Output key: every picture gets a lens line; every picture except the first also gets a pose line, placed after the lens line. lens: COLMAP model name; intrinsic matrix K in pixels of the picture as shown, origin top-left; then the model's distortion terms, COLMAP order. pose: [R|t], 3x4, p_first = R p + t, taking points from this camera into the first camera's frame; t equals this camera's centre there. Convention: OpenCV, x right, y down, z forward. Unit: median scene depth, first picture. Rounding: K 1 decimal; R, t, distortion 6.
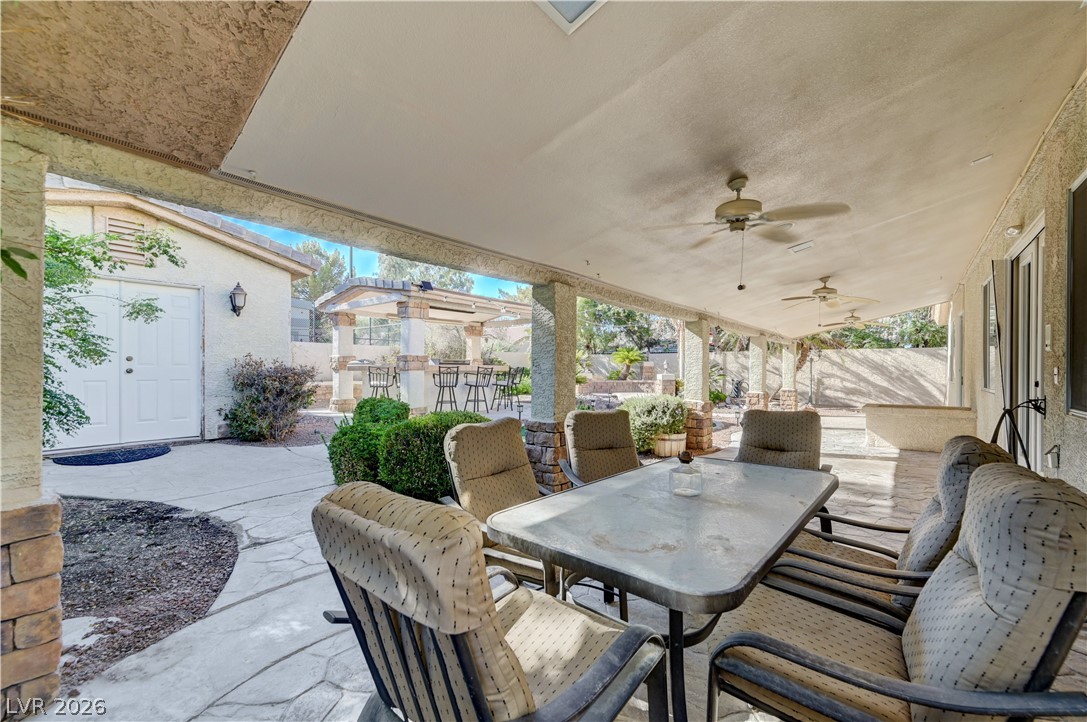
lens RADIAL K [[432.0, 0, 548.9], [0, 432.0, 369.8], [0, 0, 1]] dist [0.000262, -0.000387]
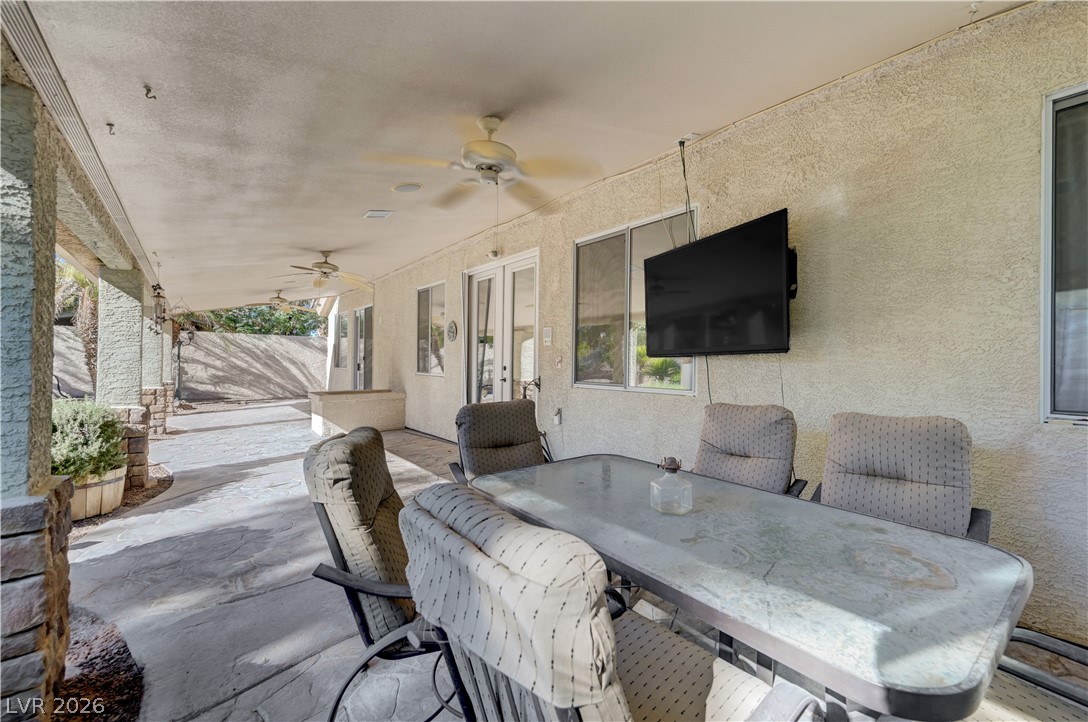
lens RADIAL K [[458.2, 0, 543.9], [0, 458.2, 360.5], [0, 0, 1]] dist [0.004116, 0.000232]
pose [[0.179553, 0.000648, 0.983748, -0.179703], [-0.008920, 0.999960, 0.000969, 0.003773], [-0.983708, -0.008949, 0.179552, 0.352555]]
